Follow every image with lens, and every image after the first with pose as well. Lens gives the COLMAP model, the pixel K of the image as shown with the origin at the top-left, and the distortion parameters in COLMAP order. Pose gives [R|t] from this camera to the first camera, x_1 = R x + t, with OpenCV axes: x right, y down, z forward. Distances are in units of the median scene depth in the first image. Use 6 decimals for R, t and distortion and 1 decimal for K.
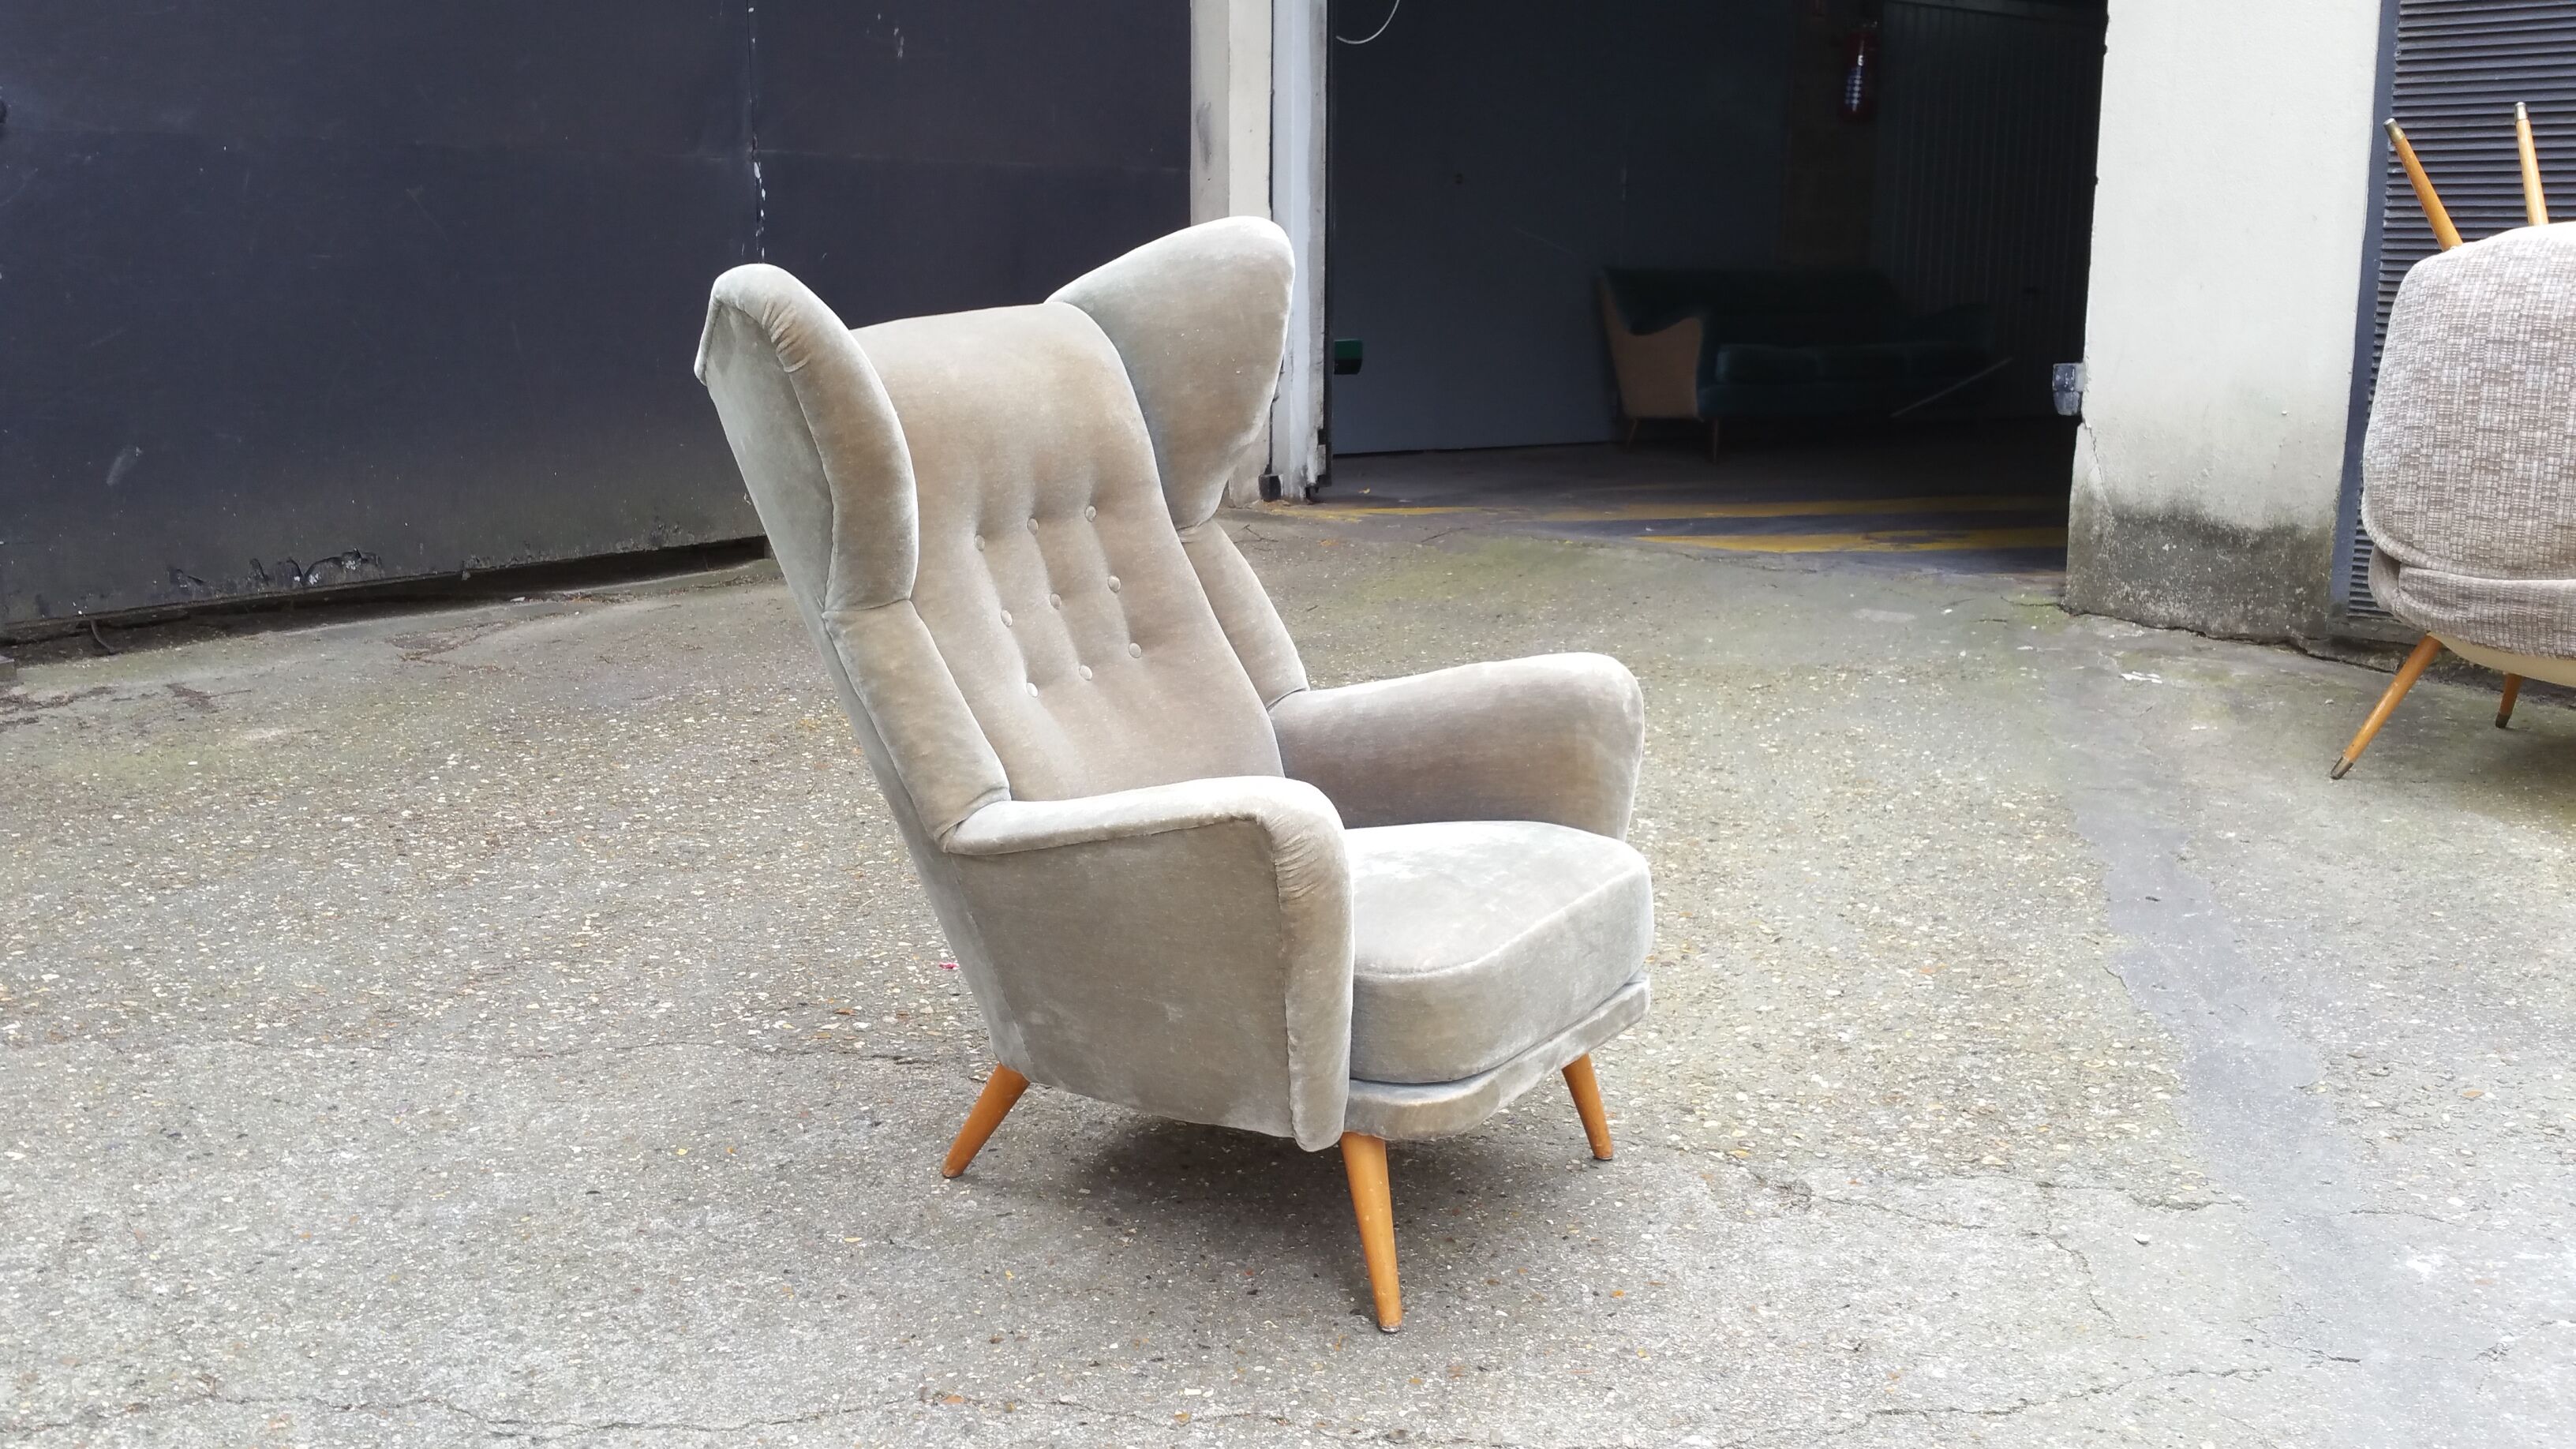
lens RADIAL K [[2461.5, 0, 1280.4], [0, 2461.5, 722.7], [0, 0, 1]] dist [0.057780, 0.000000]
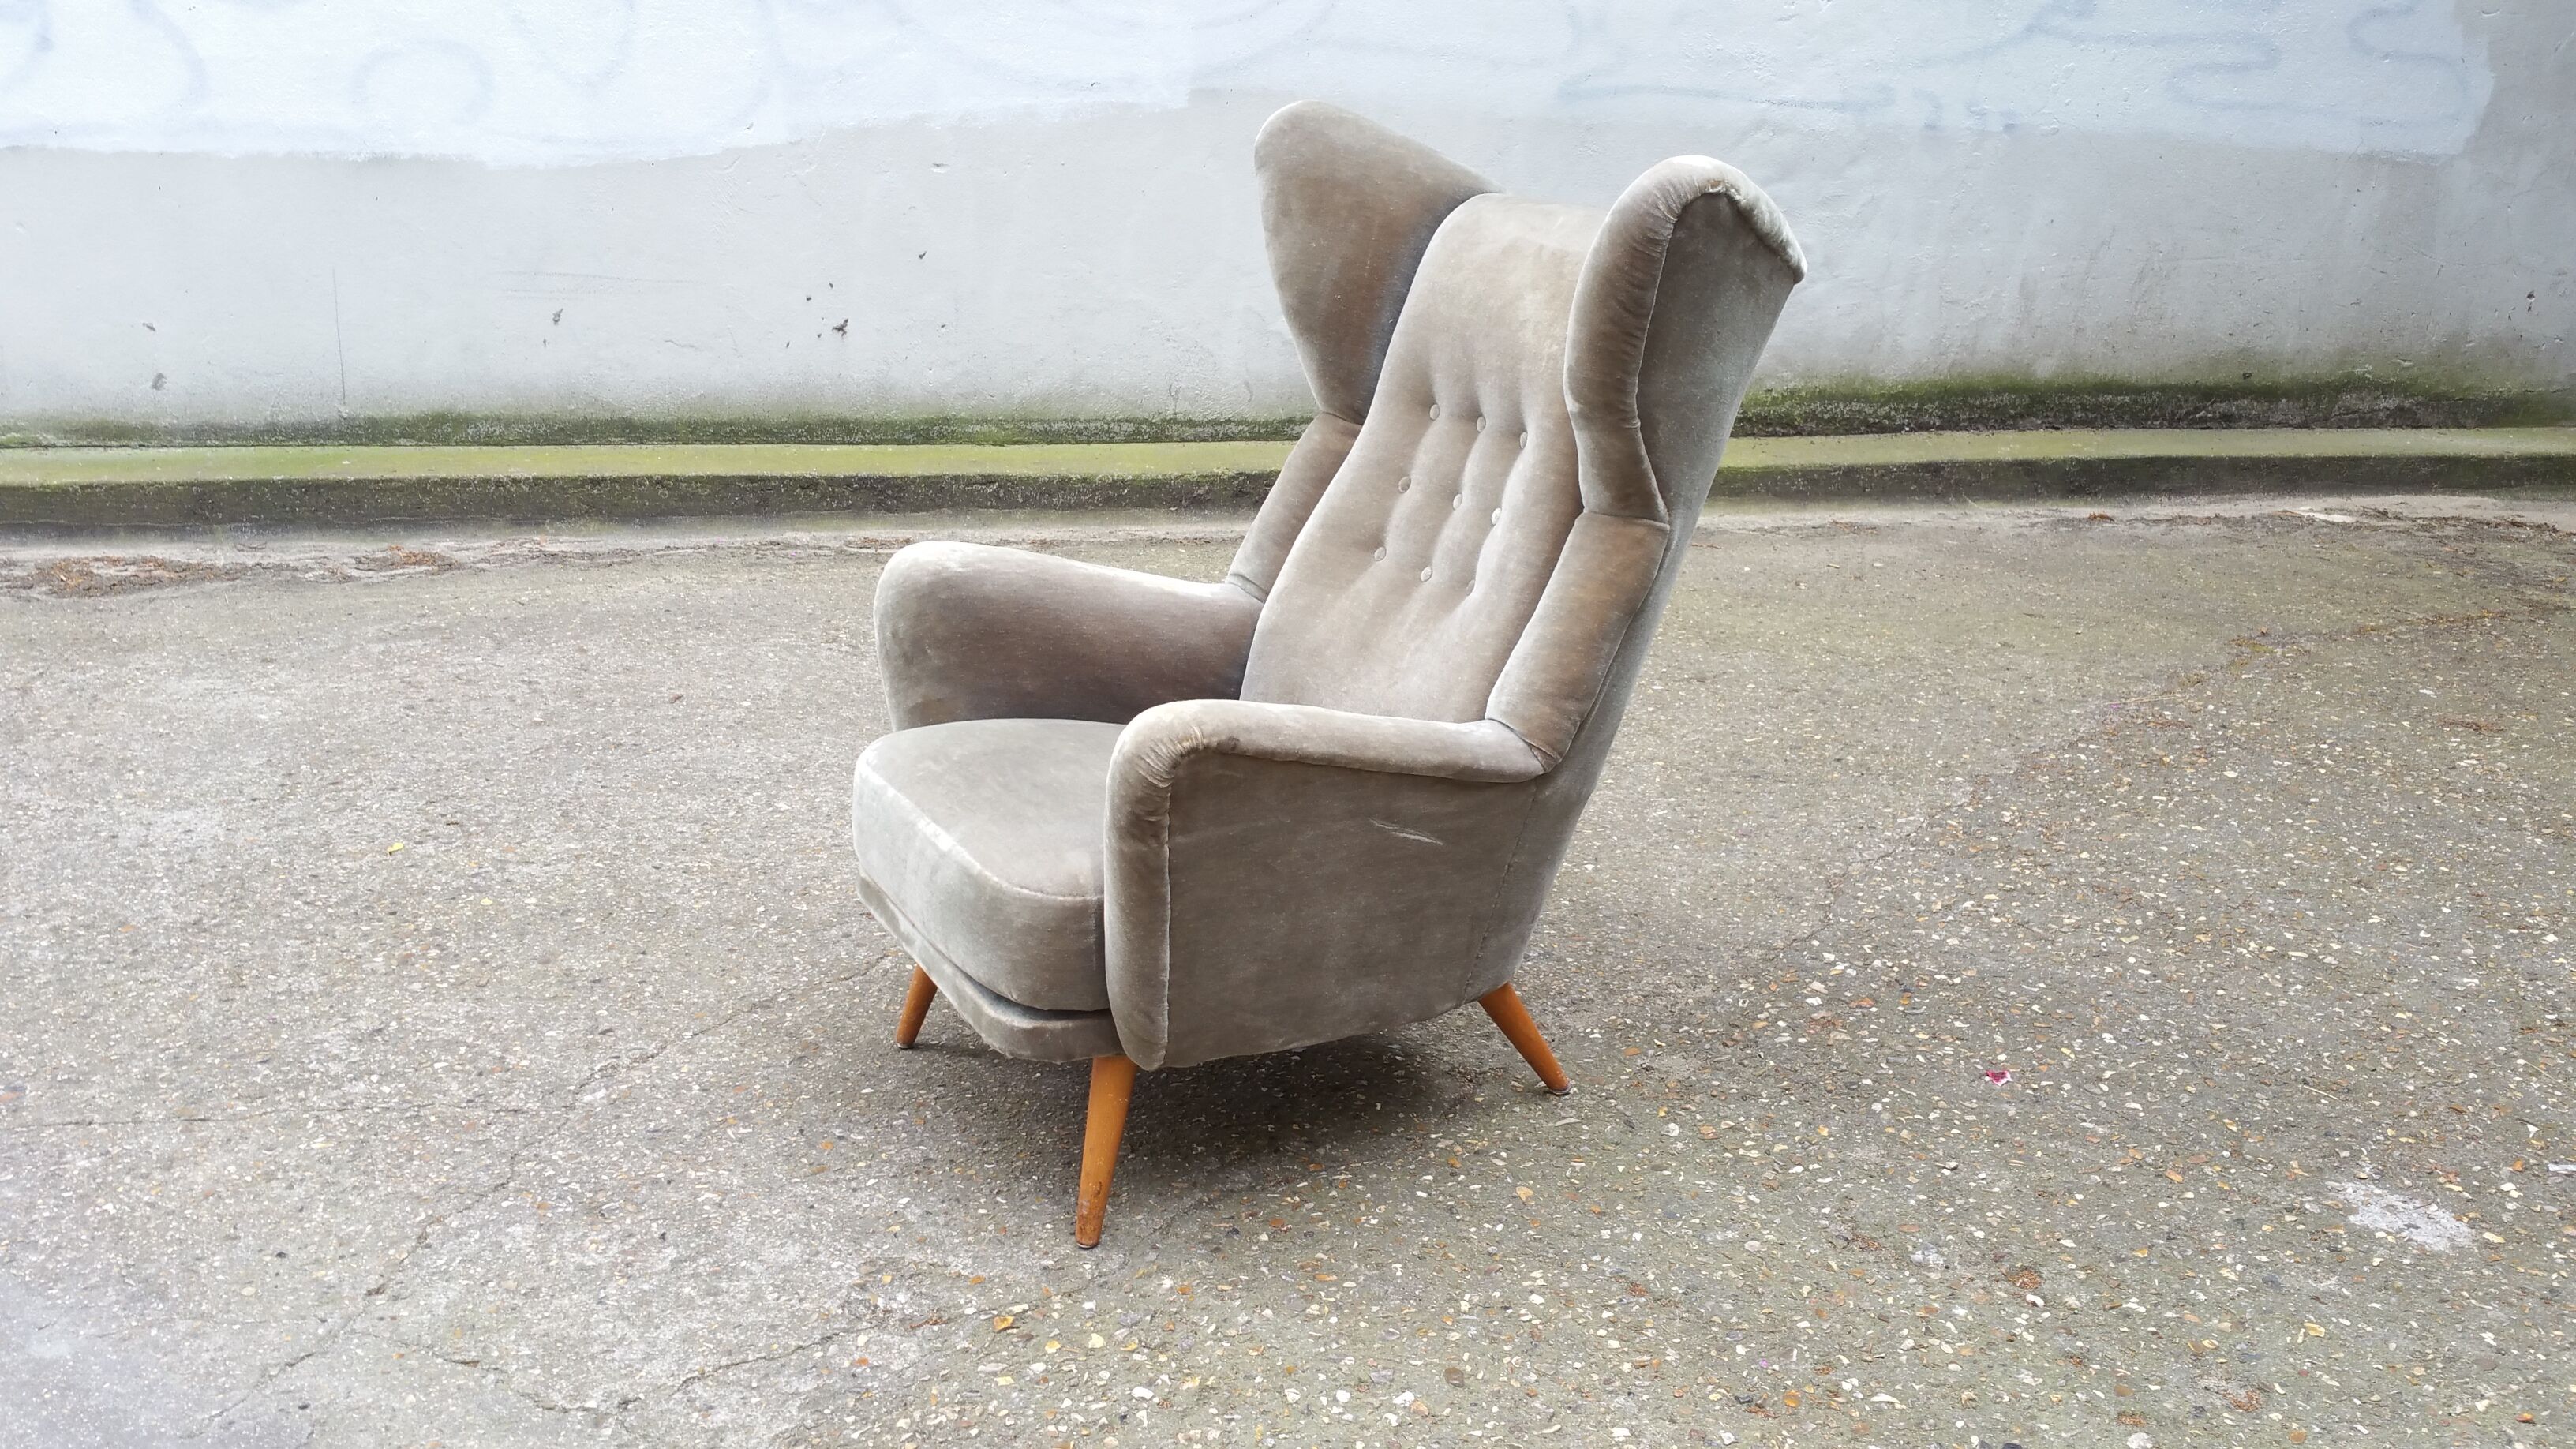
lens RADIAL K [[2461.5, 0, 1310.8], [0, 2461.5, 744.1], [0, 0, 1]] dist [0.057780, 0.000000]
pose [[-0.454539, 0.294880, -0.840500, 0.746912], [-0.232719, 0.871521, 0.431617, -0.355421], [0.859788, 0.391787, -0.327516, 1.245440]]
